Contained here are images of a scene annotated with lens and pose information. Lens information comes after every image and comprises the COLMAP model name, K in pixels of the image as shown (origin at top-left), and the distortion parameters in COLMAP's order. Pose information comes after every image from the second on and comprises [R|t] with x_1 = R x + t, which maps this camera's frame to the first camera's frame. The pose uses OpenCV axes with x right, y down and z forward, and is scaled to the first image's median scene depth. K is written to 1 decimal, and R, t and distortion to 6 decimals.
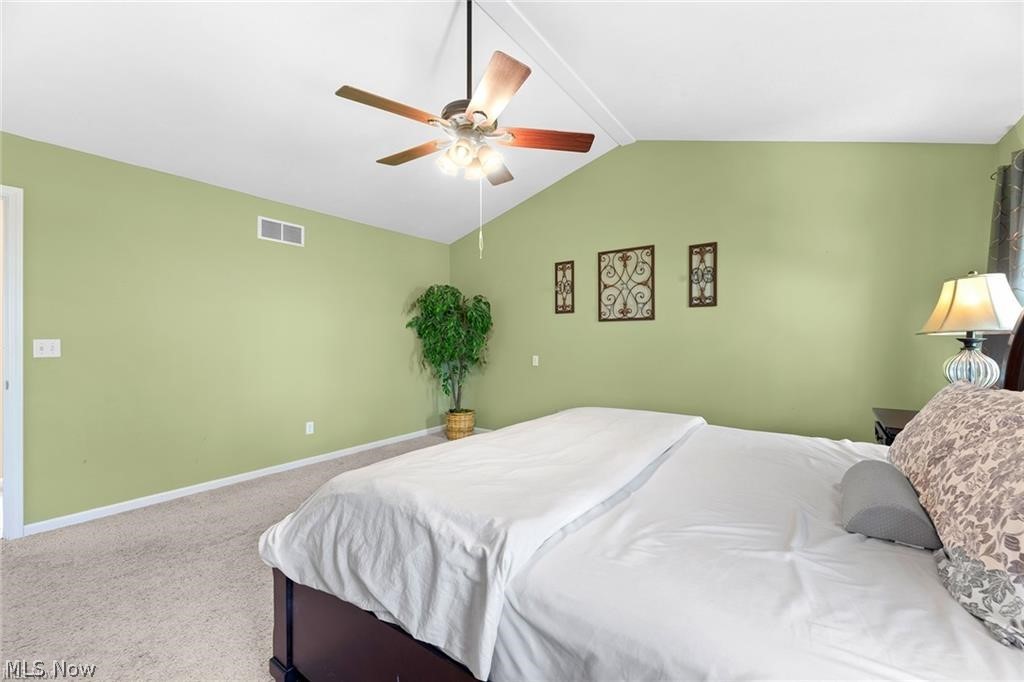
lens RADIAL K [[416.1, 0, 509.6], [0, 416.1, 344.2], [0, 0, 1]] dist [0.004567, 0.000132]
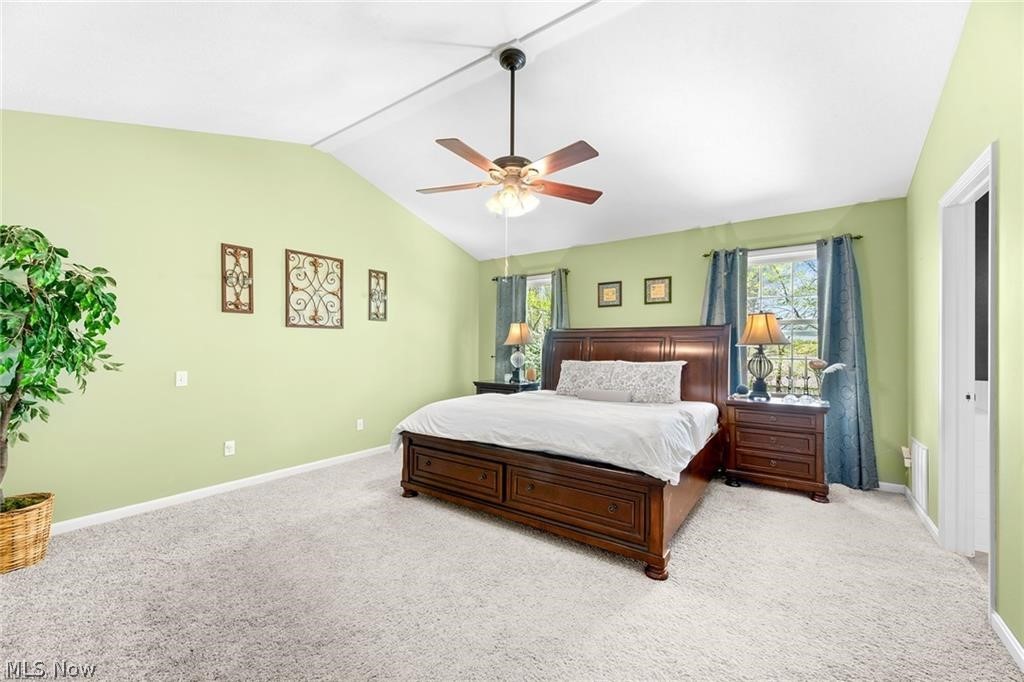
lens RADIAL K [[416.1, 0, 530.1], [0, 416.1, 351.4], [0, 0, 1]] dist [0.004567, 0.000132]
pose [[-0.033355, -0.006855, 0.999420, -0.714415], [0.010478, 0.999919, 0.007208, -0.002911], [-0.999389, 0.010712, -0.033280, 0.527354]]
